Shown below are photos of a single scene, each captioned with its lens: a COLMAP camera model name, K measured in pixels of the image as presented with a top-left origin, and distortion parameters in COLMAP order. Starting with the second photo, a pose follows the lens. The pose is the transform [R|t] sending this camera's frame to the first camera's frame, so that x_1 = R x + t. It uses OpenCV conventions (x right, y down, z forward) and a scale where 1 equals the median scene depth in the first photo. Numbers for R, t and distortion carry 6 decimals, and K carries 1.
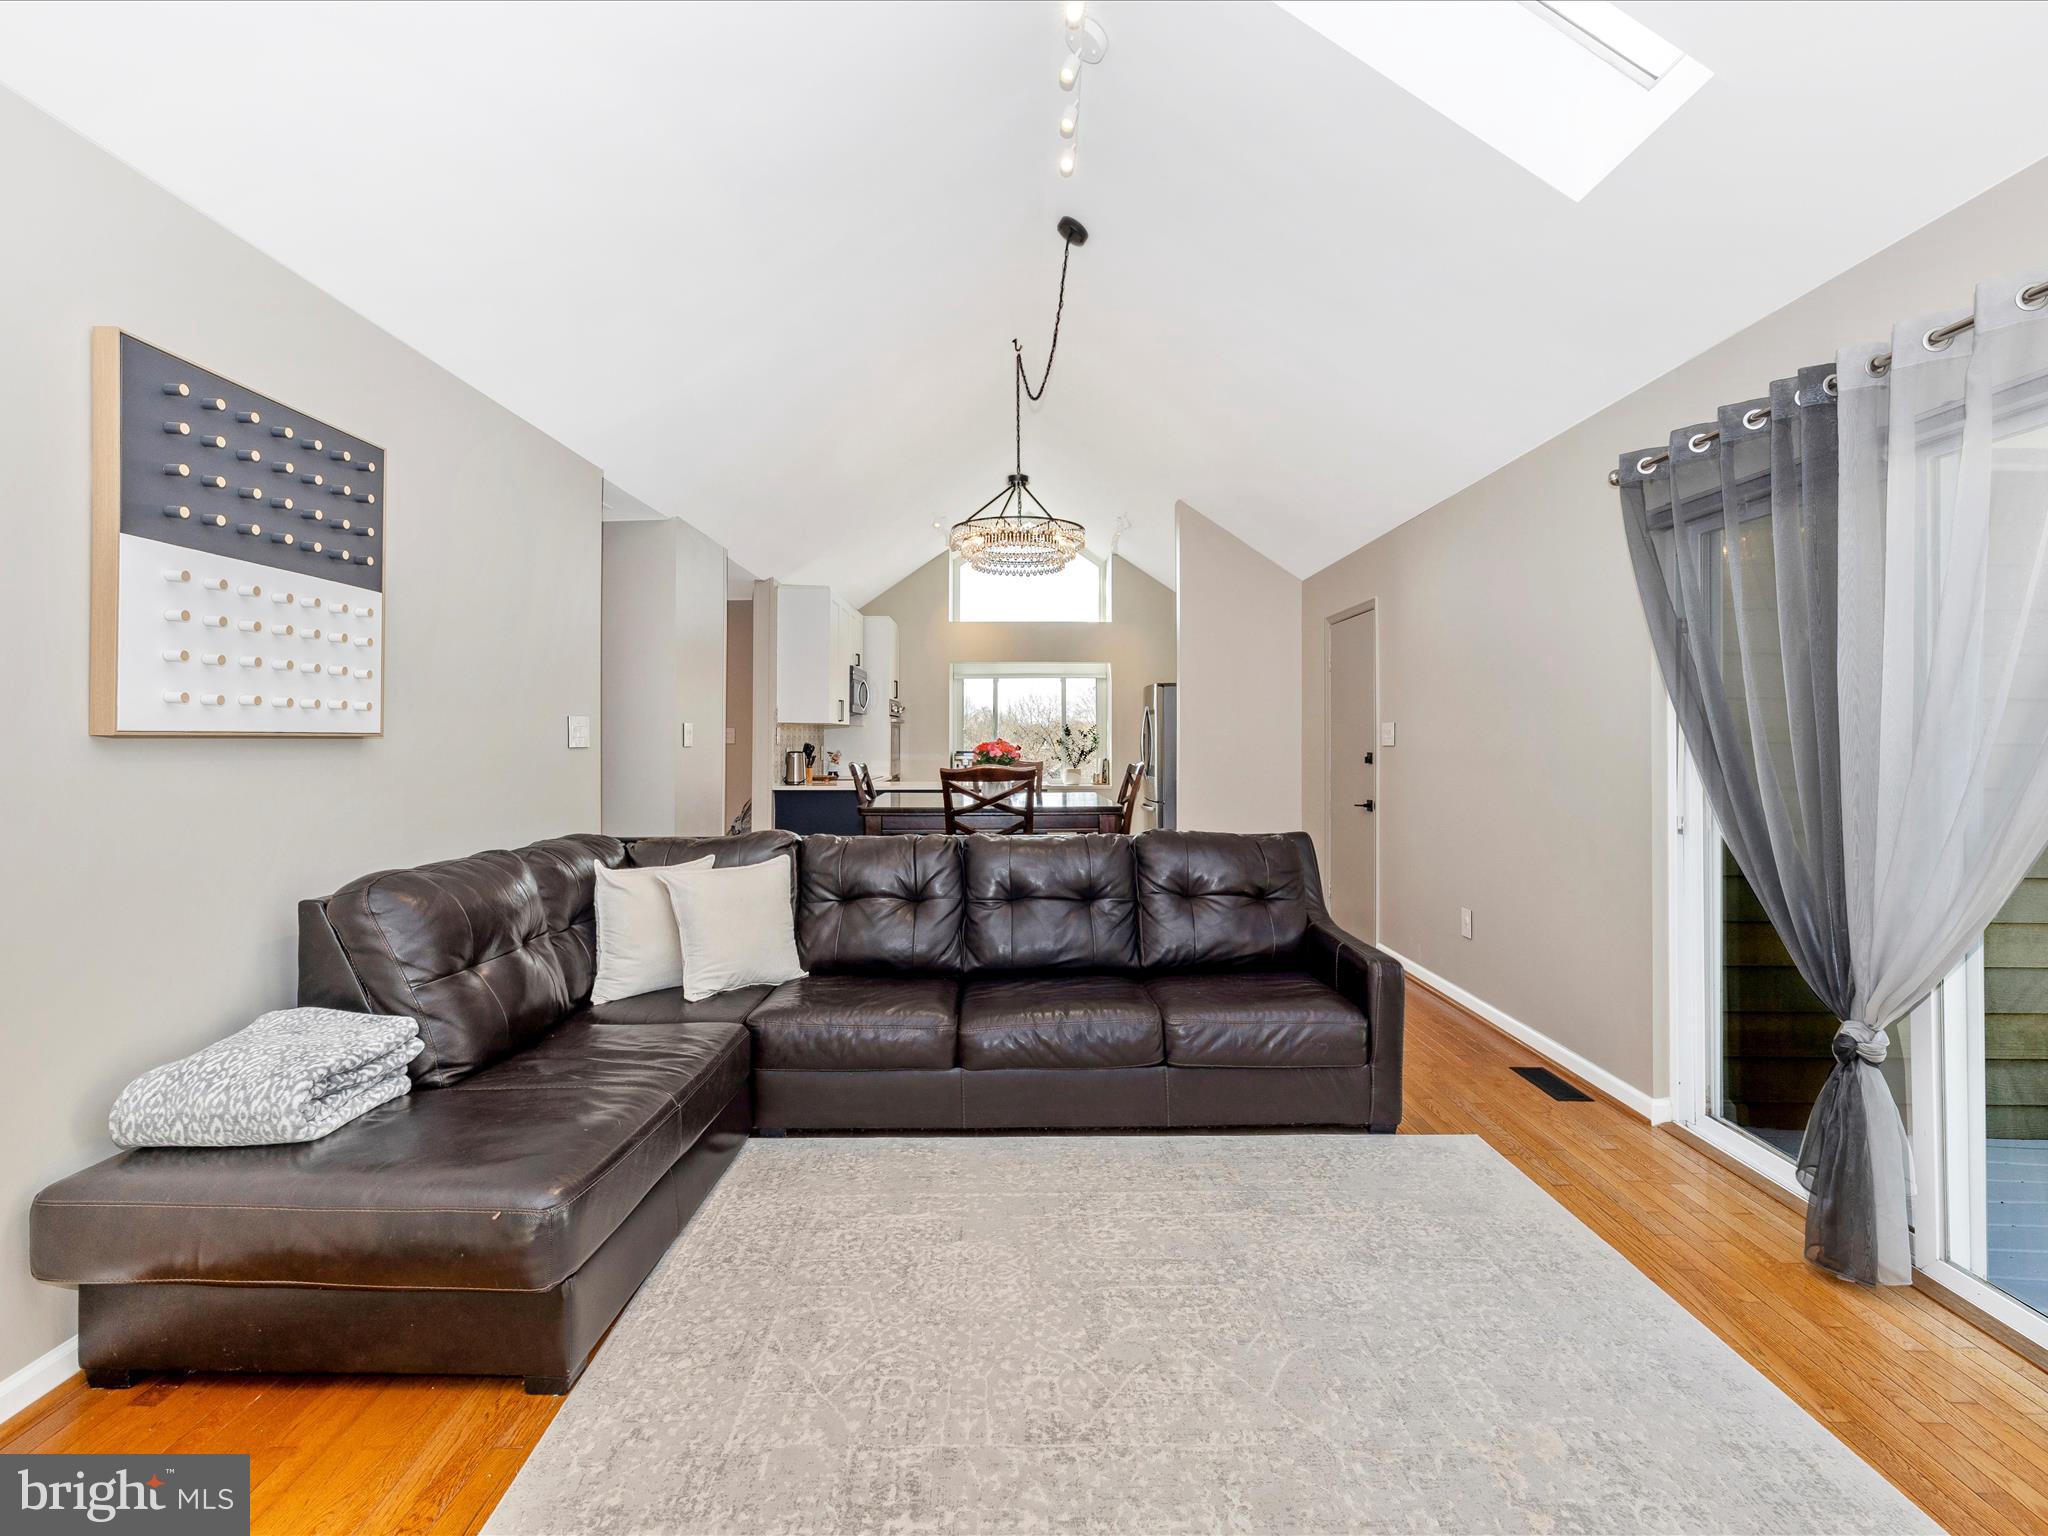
lens RADIAL K [[985.9, 0, 1017.2], [0, 985.9, 720.1], [0, 0, 1]] dist [0.012167, -0.000249]
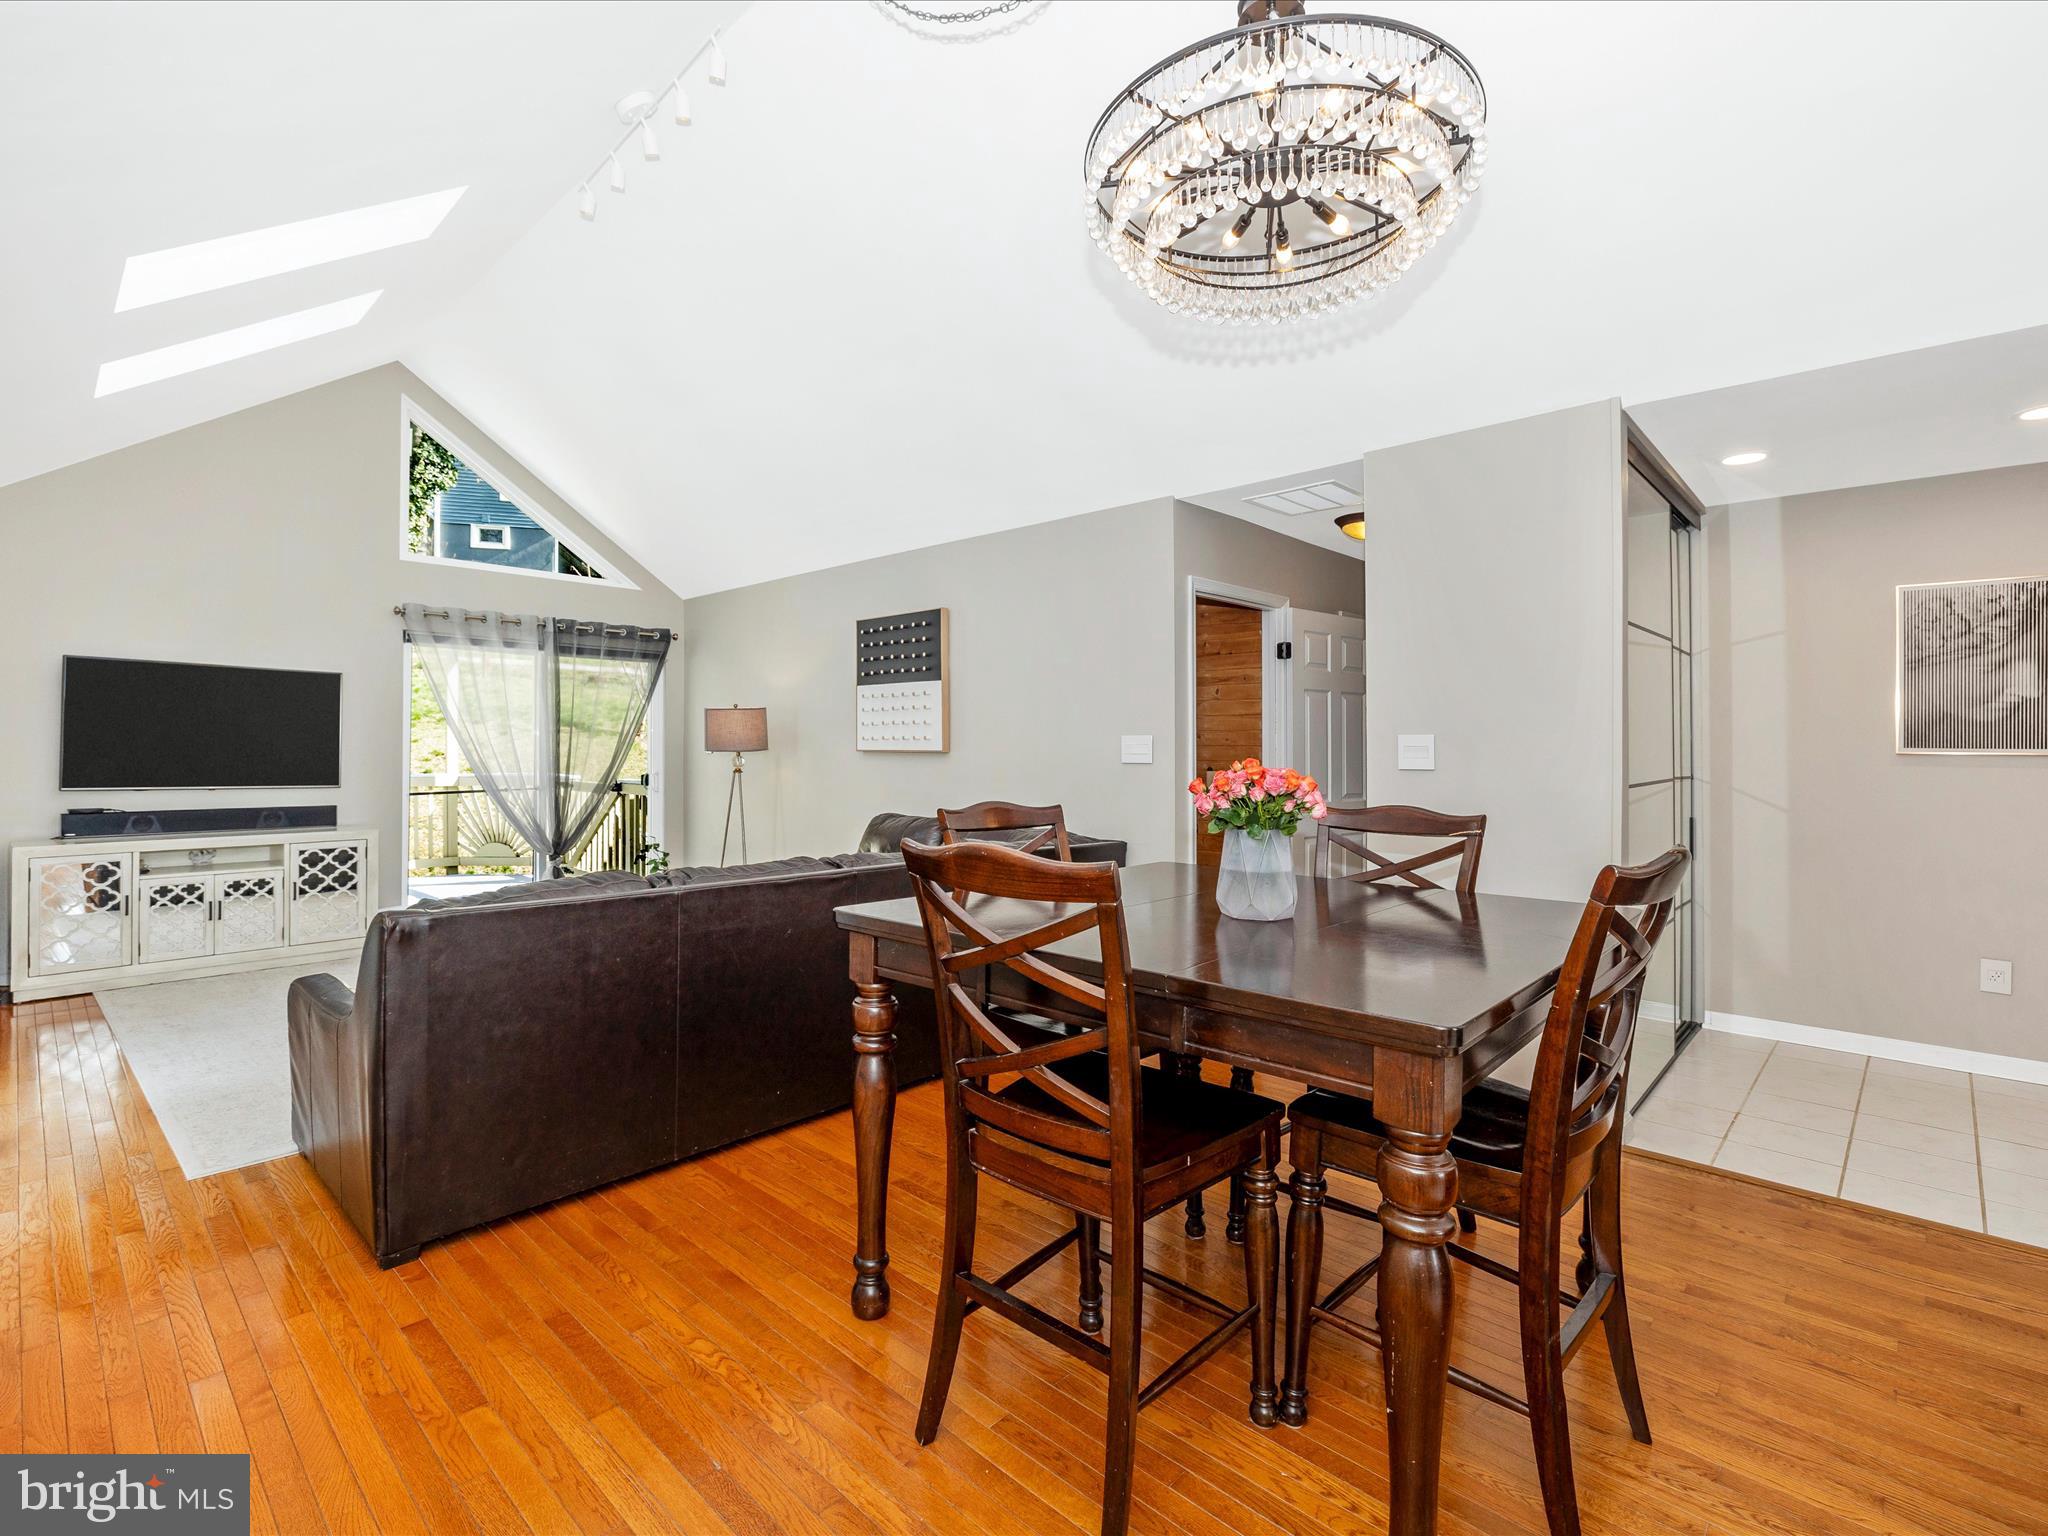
lens RADIAL K [[978.2, 0, 1019.0], [0, 978.2, 741.9], [0, 0, 1]] dist [-0.005581, -0.000384]
pose [[-0.686621, -0.012237, -0.726912, 0.692704], [0.005618, 0.999739, -0.022137, 0.041190], [0.726993, -0.019283, -0.686374, 2.474104]]
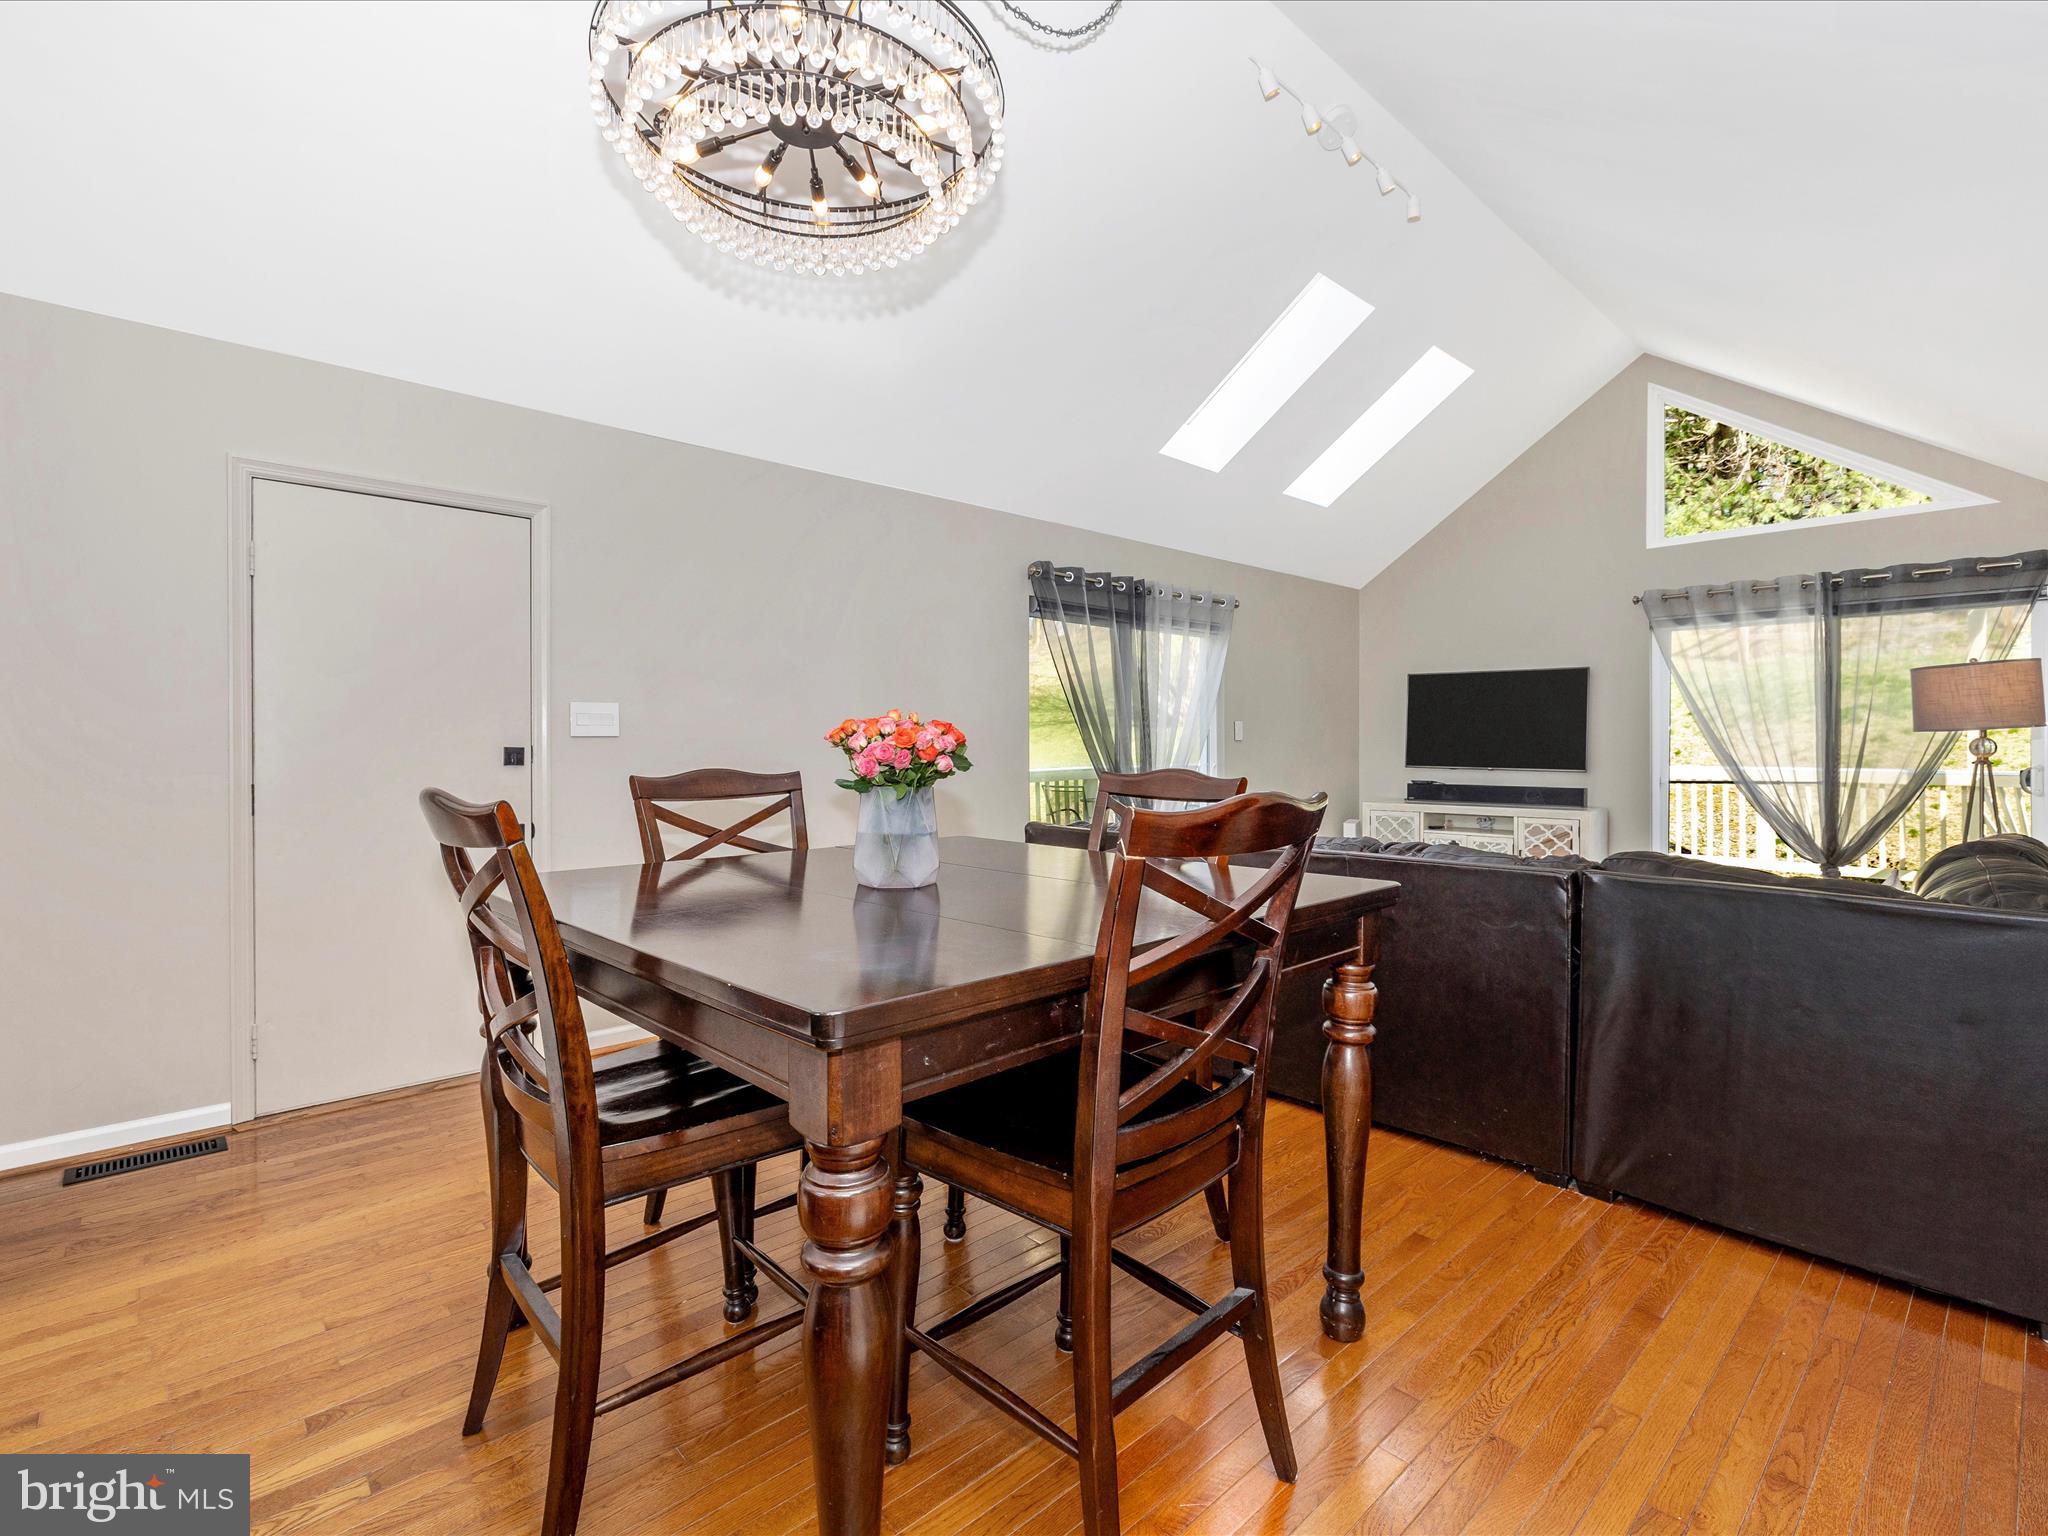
lens RADIAL K [[978.9, 0, 1024.0], [0, 978.9, 768.0], [0, 0, 1]] dist [0.000460, -0.000006]
pose [[-0.693610, -0.016159, 0.720170, -0.636520], [-0.013844, 0.999863, 0.009101, 0.074734], [-0.720218, -0.003658, -0.693738, 2.522089]]
